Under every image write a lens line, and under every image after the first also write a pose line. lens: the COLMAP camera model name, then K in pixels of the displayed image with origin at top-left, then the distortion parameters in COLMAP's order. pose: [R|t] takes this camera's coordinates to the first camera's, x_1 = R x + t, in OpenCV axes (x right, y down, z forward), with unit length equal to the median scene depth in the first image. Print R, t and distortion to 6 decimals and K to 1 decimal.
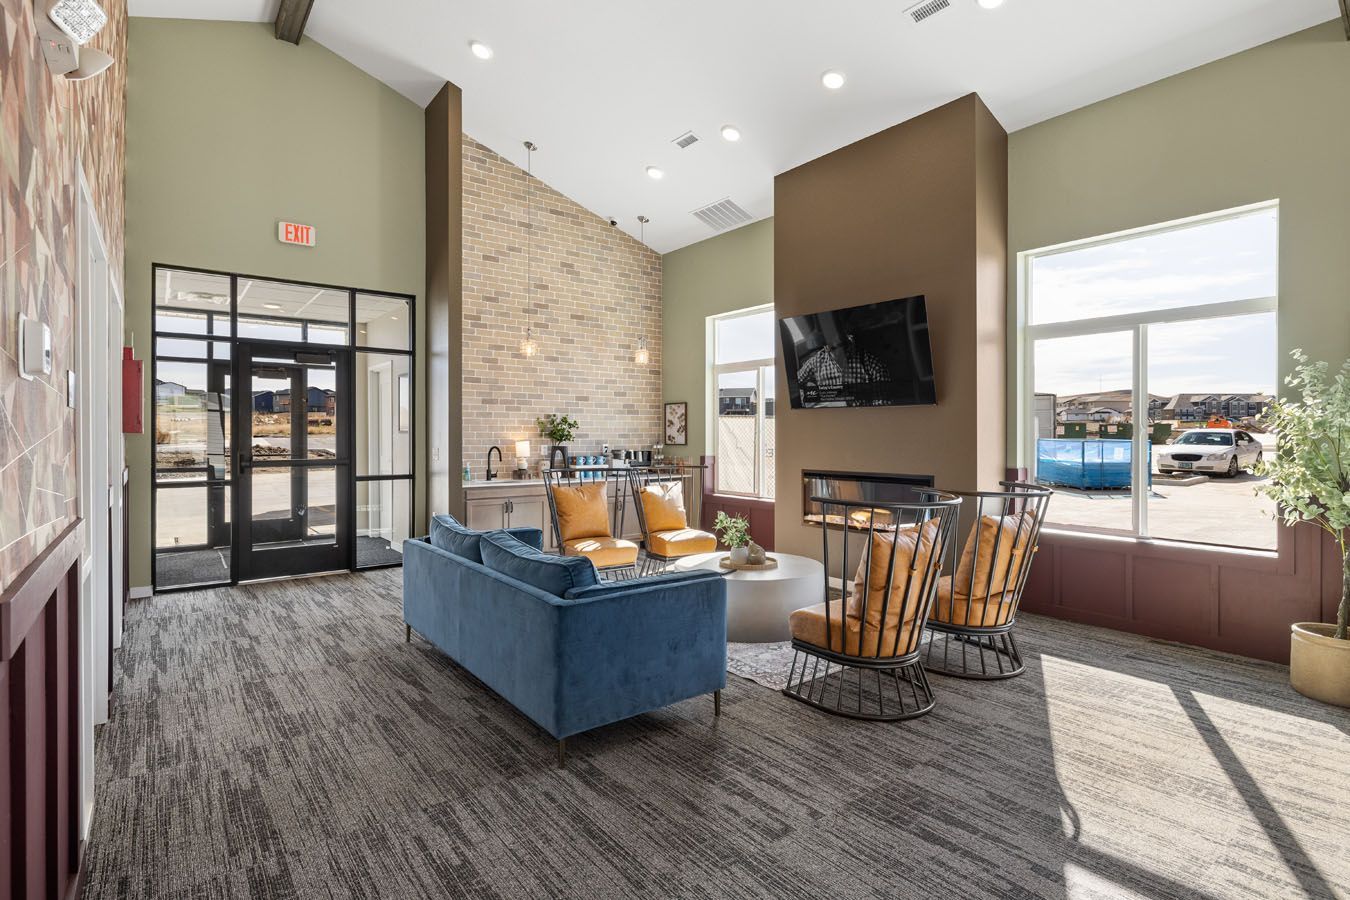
lens RADIAL K [[696.4, 0, 684.1], [0, 696.4, 446.7], [0, 0, 1]] dist [-0.014675, 0.001655]
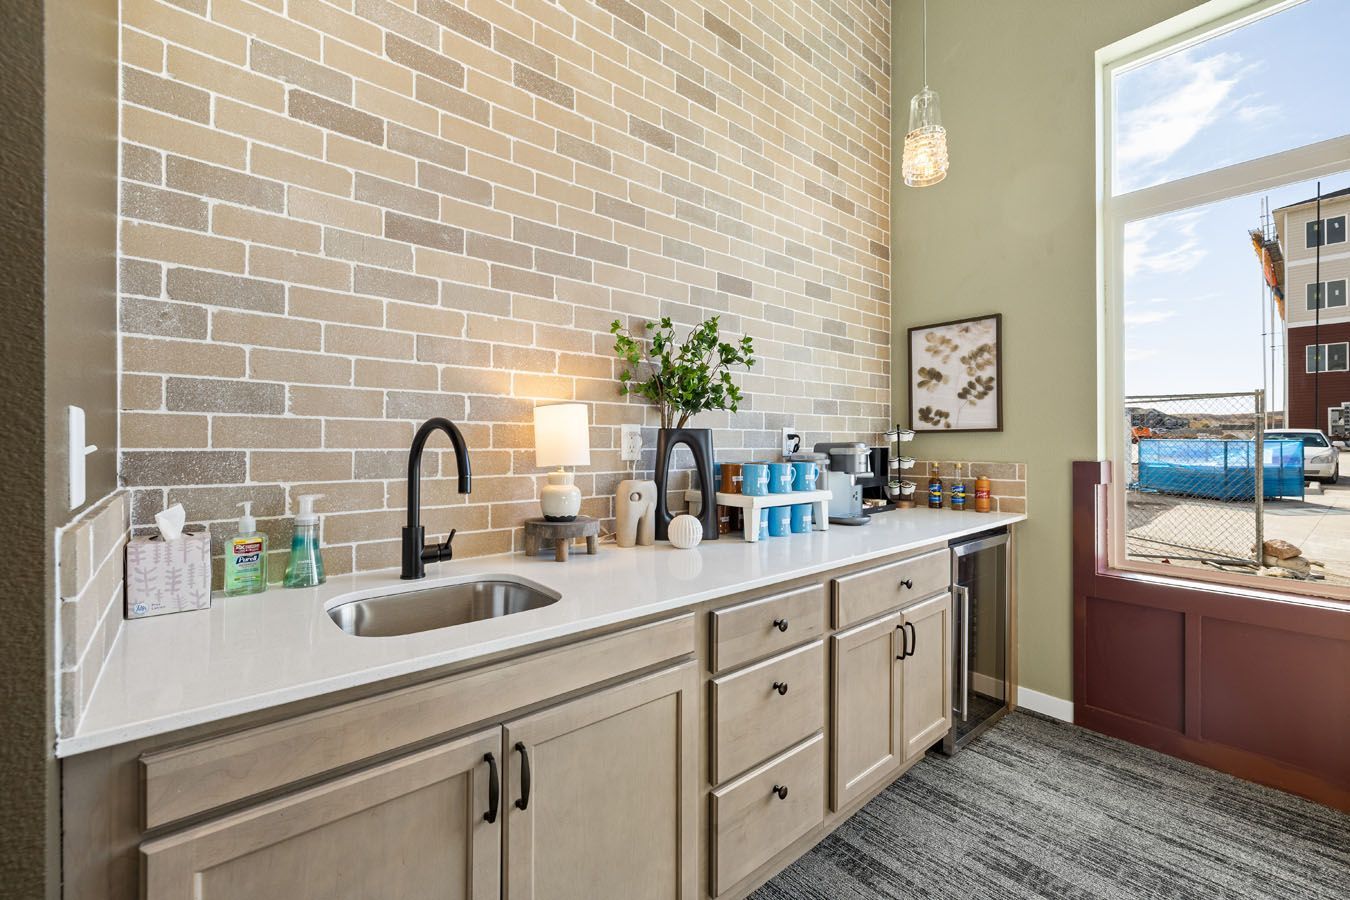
lens RADIAL K [[564.0, 0, 671.3], [0, 564.0, 445.5], [0, 0, 1]] dist [-0.005136, 0.000423]
pose [[0.999437, -0.003572, 0.033357, -0.181257], [0.004042, 0.999894, -0.014014, 0.008694], [-0.033303, 0.014141, 0.999345, 0.722991]]
